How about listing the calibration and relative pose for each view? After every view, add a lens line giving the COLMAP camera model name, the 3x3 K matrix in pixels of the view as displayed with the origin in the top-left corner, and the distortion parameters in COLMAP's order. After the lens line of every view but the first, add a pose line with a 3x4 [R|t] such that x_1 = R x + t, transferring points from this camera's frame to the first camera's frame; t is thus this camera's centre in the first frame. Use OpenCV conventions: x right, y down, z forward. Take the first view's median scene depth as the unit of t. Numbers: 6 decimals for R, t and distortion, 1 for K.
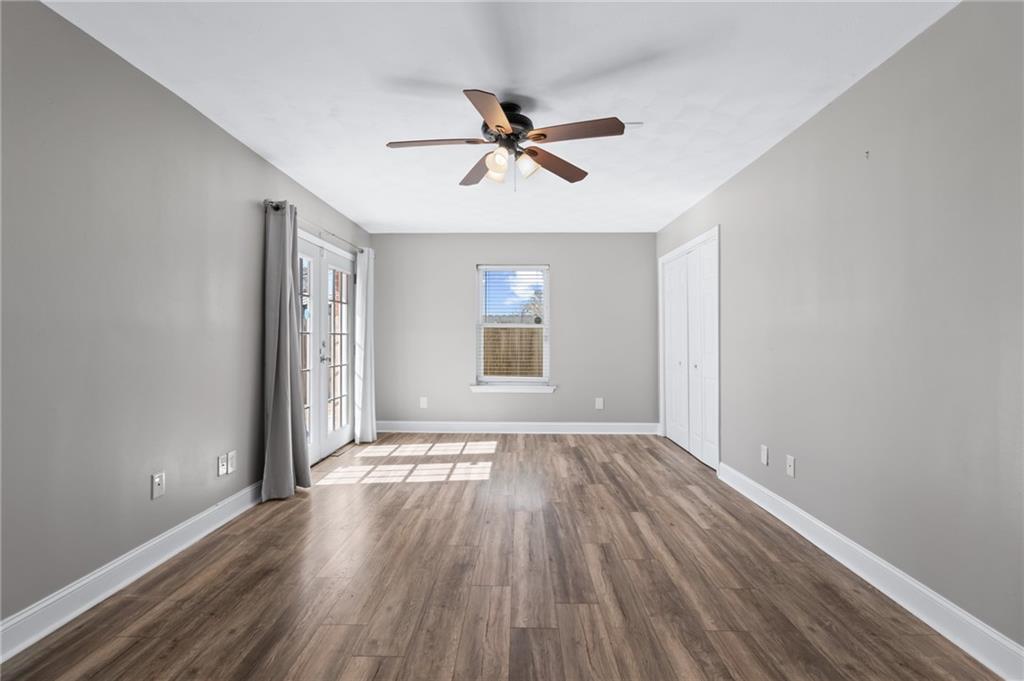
lens RADIAL K [[476.8, 0, 513.4], [0, 476.8, 338.7], [0, 0, 1]] dist [0.002766, 0.000822]
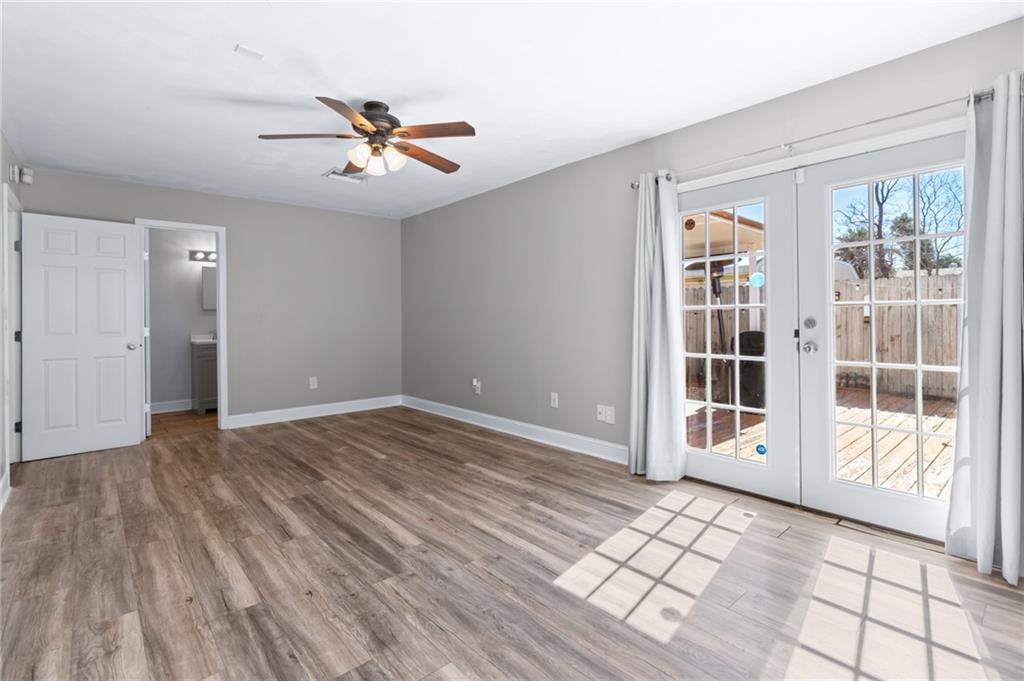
lens RADIAL K [[476.8, 0, 512.8], [0, 476.8, 318.2], [0, 0, 1]] dist [0.002766, 0.000822]
pose [[-0.737573, 0.007114, -0.675230, 0.464332], [0.007759, 0.999968, 0.002060, 0.000013], [0.675223, -0.003720, -0.737604, 1.862302]]
